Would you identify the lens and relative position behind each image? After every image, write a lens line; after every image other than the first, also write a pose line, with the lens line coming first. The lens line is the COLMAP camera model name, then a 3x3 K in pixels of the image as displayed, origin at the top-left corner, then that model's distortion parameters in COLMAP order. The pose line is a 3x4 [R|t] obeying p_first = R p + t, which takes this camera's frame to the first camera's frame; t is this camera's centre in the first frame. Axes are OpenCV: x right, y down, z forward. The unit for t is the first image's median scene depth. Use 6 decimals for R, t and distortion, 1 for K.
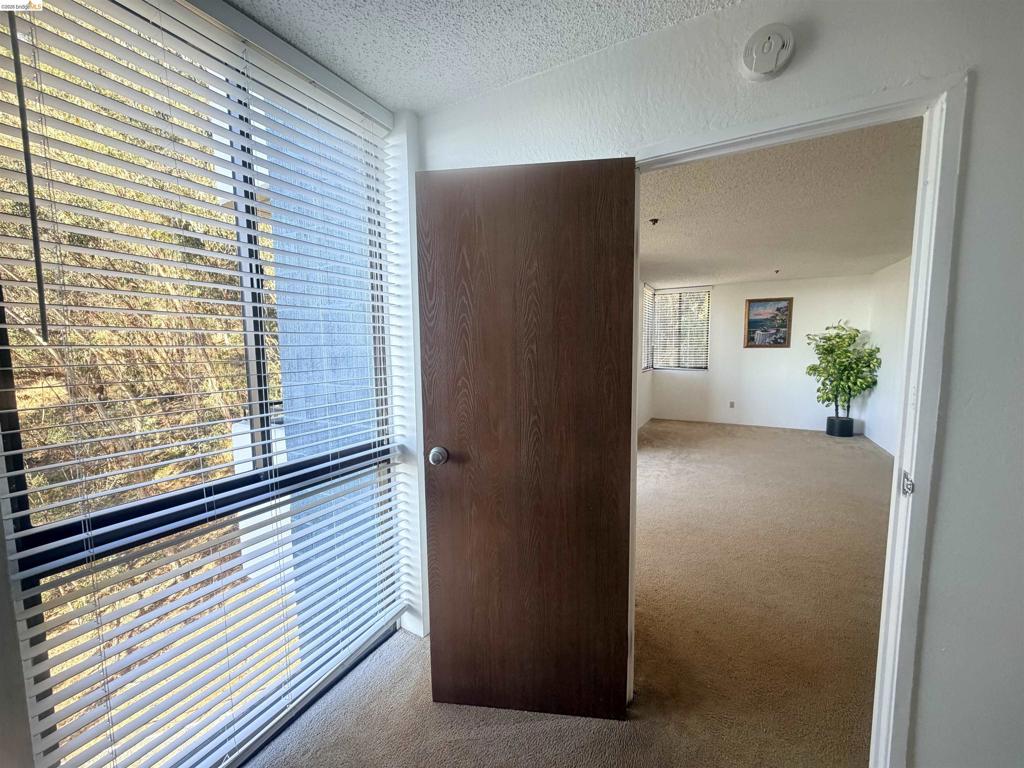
lens RADIAL K [[408.8, 0, 510.1], [0, 408.8, 385.5], [0, 0, 1]] dist [-0.000319, 0.000188]
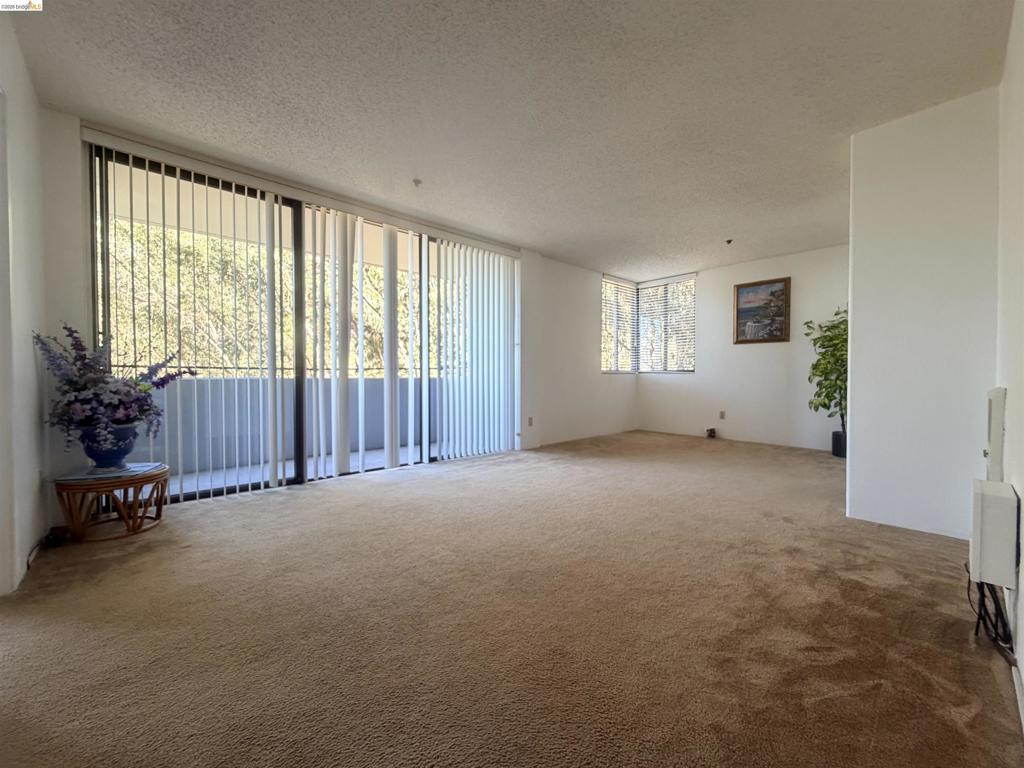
lens RADIAL K [[408.8, 0, 510.1], [0, 408.8, 385.5], [0, 0, 1]] dist [-0.000319, 0.000188]
pose [[0.945310, 0.017448, -0.325706, 0.465982], [-0.040691, 0.997076, -0.064688, 0.066609], [0.323625, 0.074404, 0.943256, 0.109734]]
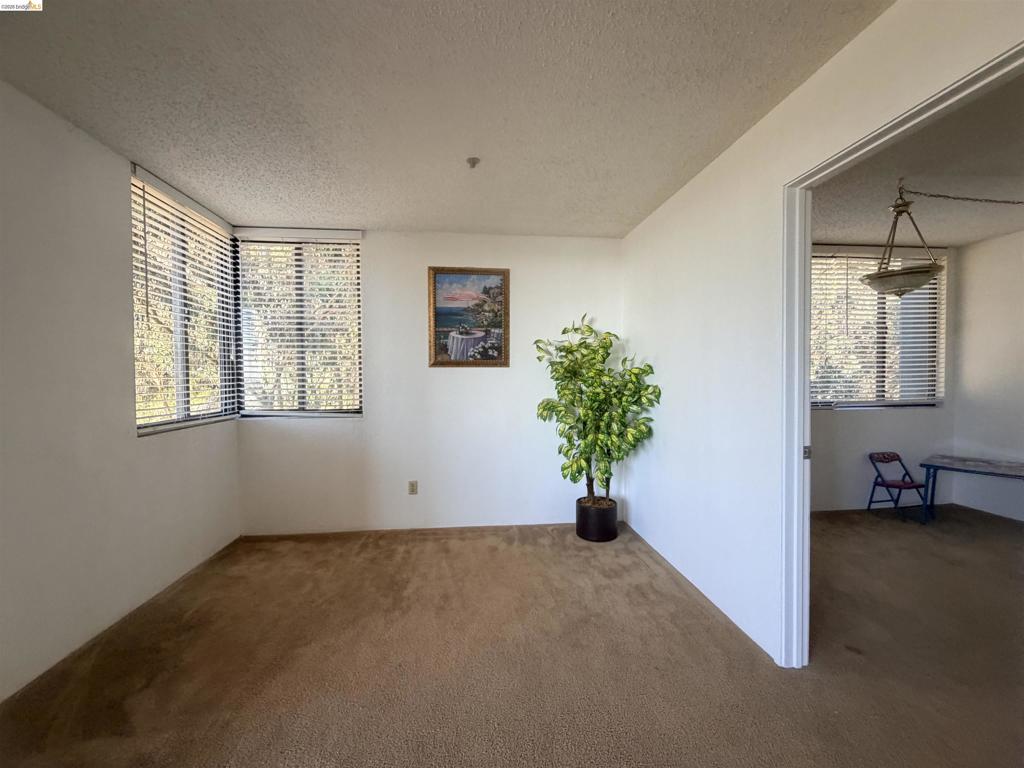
lens RADIAL K [[408.8, 0, 510.1], [0, 408.8, 385.5], [0, 0, 1]] dist [-0.000319, 0.000188]
pose [[0.823242, -0.006212, 0.567657, 0.420492], [0.051100, 0.996692, -0.063201, -0.039392], [-0.565387, 0.081037, 0.820836, 0.618750]]
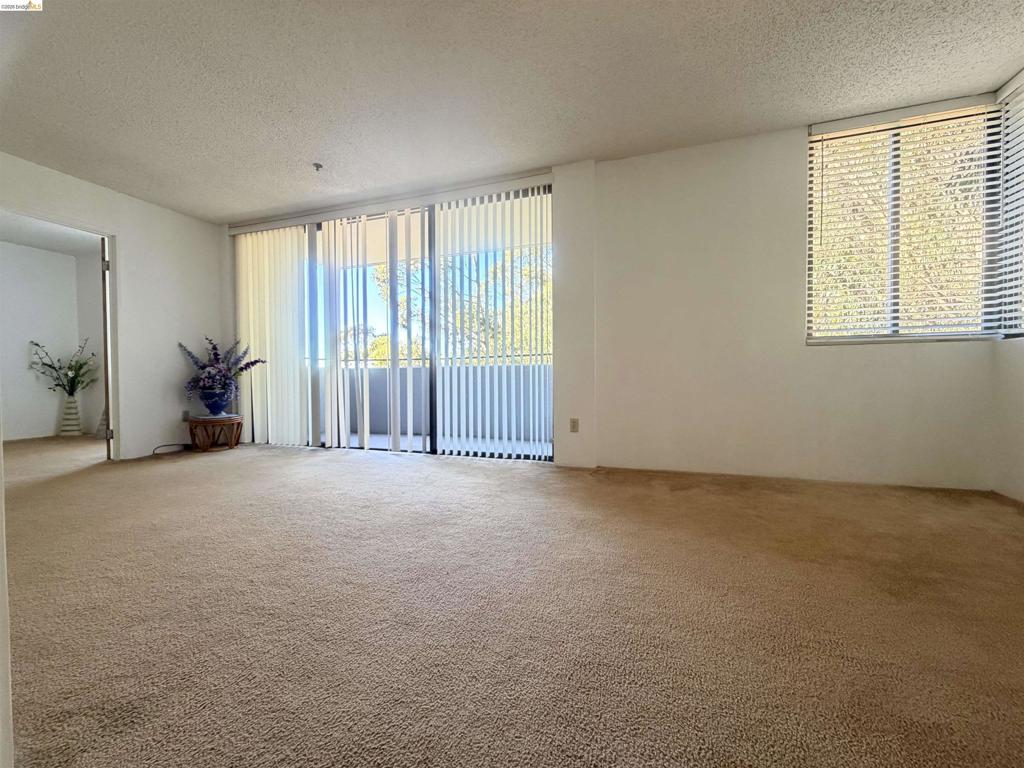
lens RADIAL K [[408.8, 0, 510.1], [0, 408.8, 385.5], [0, 0, 1]] dist [-0.000319, 0.000188]
pose [[0.186122, 0.048174, -0.981345, 0.739654], [-0.071200, 0.996833, 0.035430, 0.018445], [0.979943, 0.063277, 0.188963, 0.693430]]
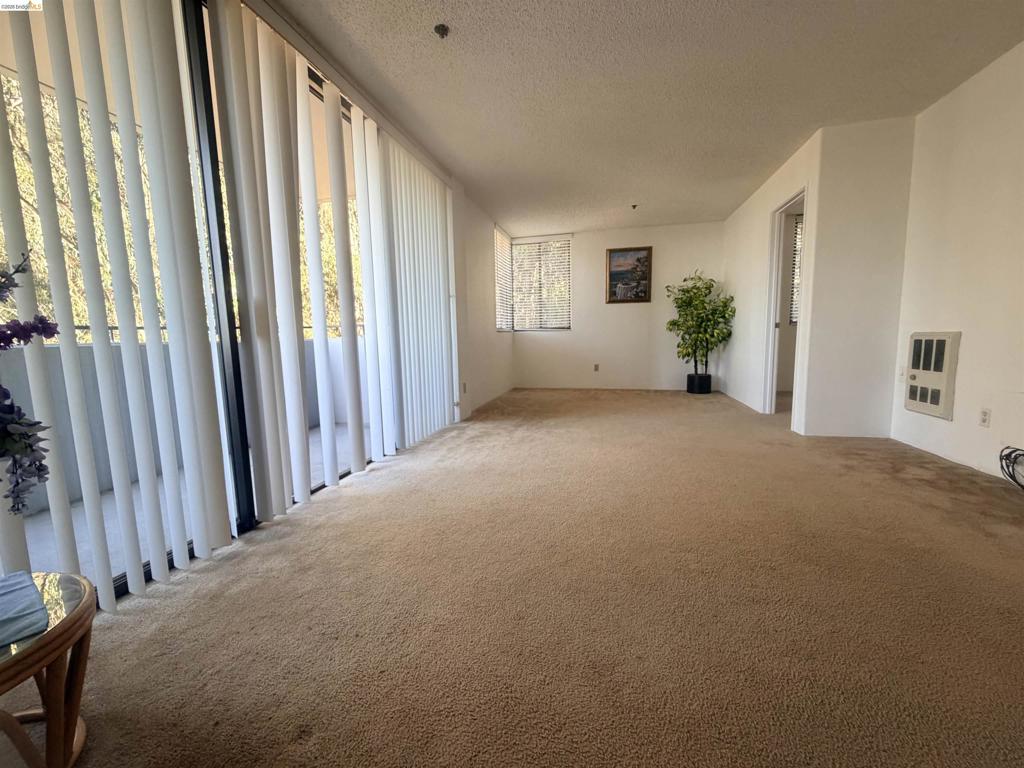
lens RADIAL K [[408.8, 0, 510.1], [0, 408.8, 385.5], [0, 0, 1]] dist [-0.000319, 0.000188]
pose [[0.967023, -0.040412, 0.251464, 0.146708], [0.035215, 0.999064, 0.025134, 0.065218], [-0.252244, -0.015450, 0.967540, 0.195942]]
